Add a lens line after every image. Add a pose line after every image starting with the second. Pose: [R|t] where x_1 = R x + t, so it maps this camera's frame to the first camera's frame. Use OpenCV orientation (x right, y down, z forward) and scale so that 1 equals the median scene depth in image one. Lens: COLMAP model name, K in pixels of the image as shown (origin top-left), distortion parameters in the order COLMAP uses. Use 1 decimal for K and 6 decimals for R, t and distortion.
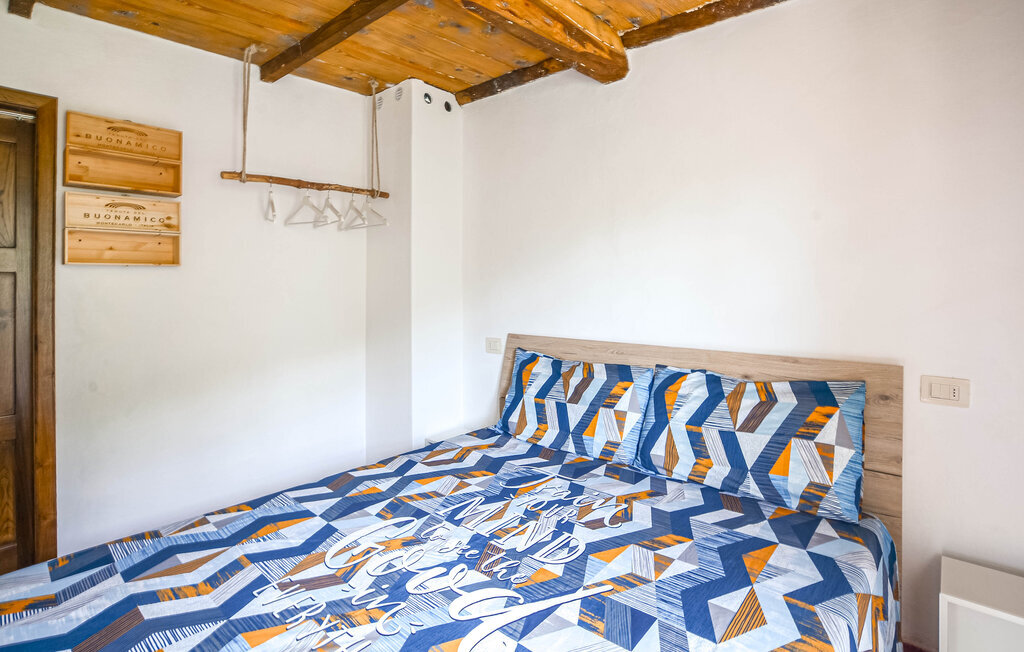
lens RADIAL K [[486.2, 0, 510.1], [0, 486.2, 288.7], [0, 0, 1]] dist [-0.033986, 0.000100]
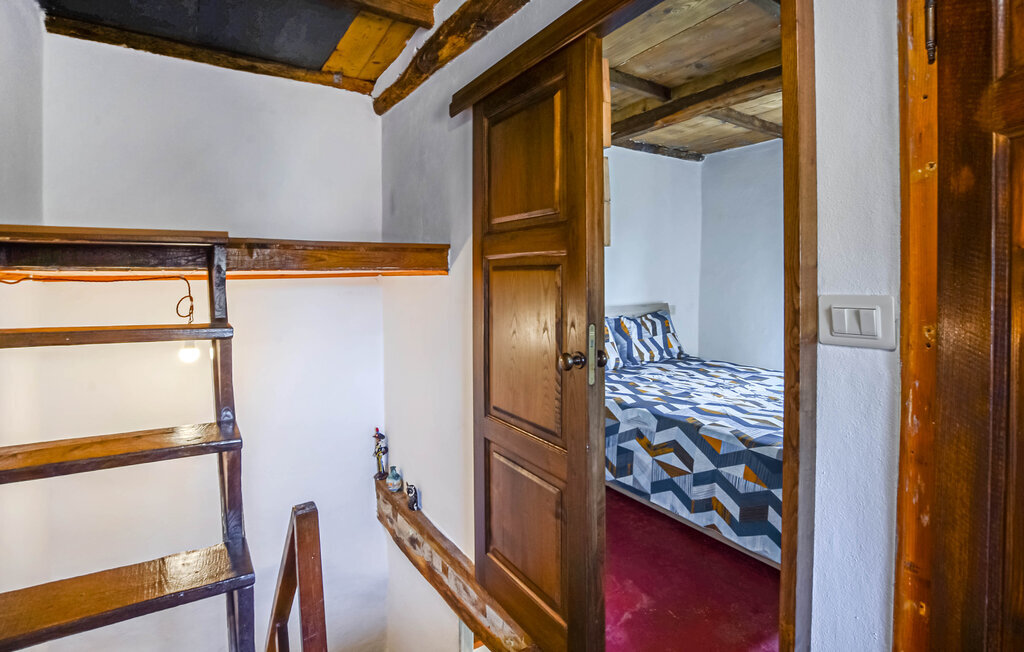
lens RADIAL K [[486.2, 0, 510.1], [0, 486.2, 288.7], [0, 0, 1]] dist [-0.033986, 0.000100]
pose [[0.269134, -0.029919, 0.962638, -2.330773], [0.018206, 0.999497, 0.025975, -0.014590], [-0.962931, 0.010535, 0.269543, 1.203557]]
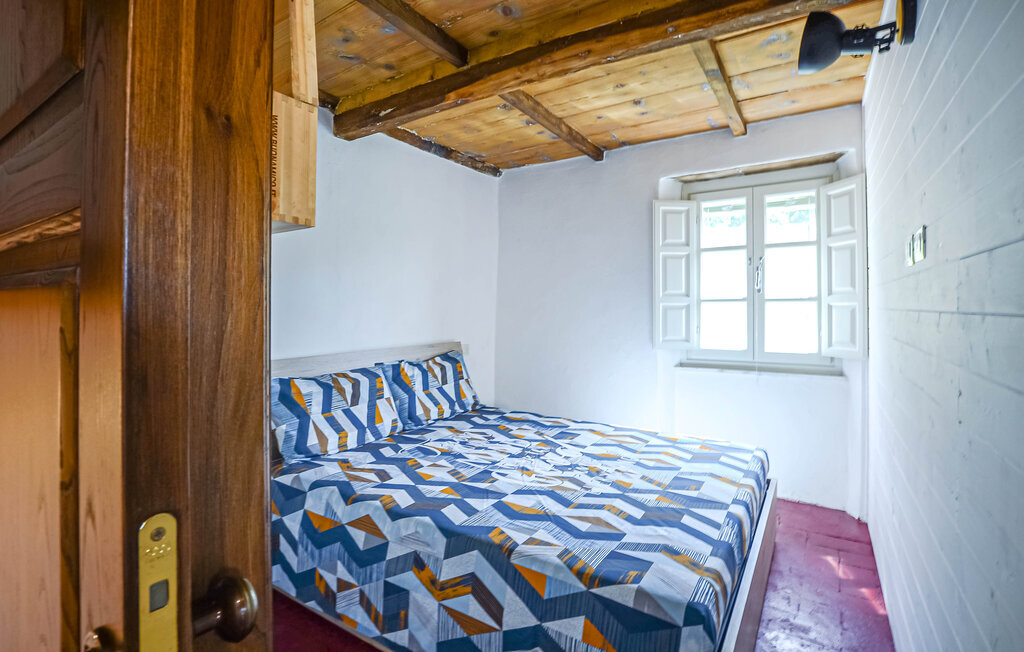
lens RADIAL K [[486.2, 0, 510.1], [0, 486.2, 288.7], [0, 0, 1]] dist [-0.033986, 0.000100]
pose [[-0.145157, 0.034658, 0.988801, -1.658298], [0.009253, 0.999390, -0.033671, -0.012035], [-0.989365, 0.004262, -0.145389, 1.180117]]
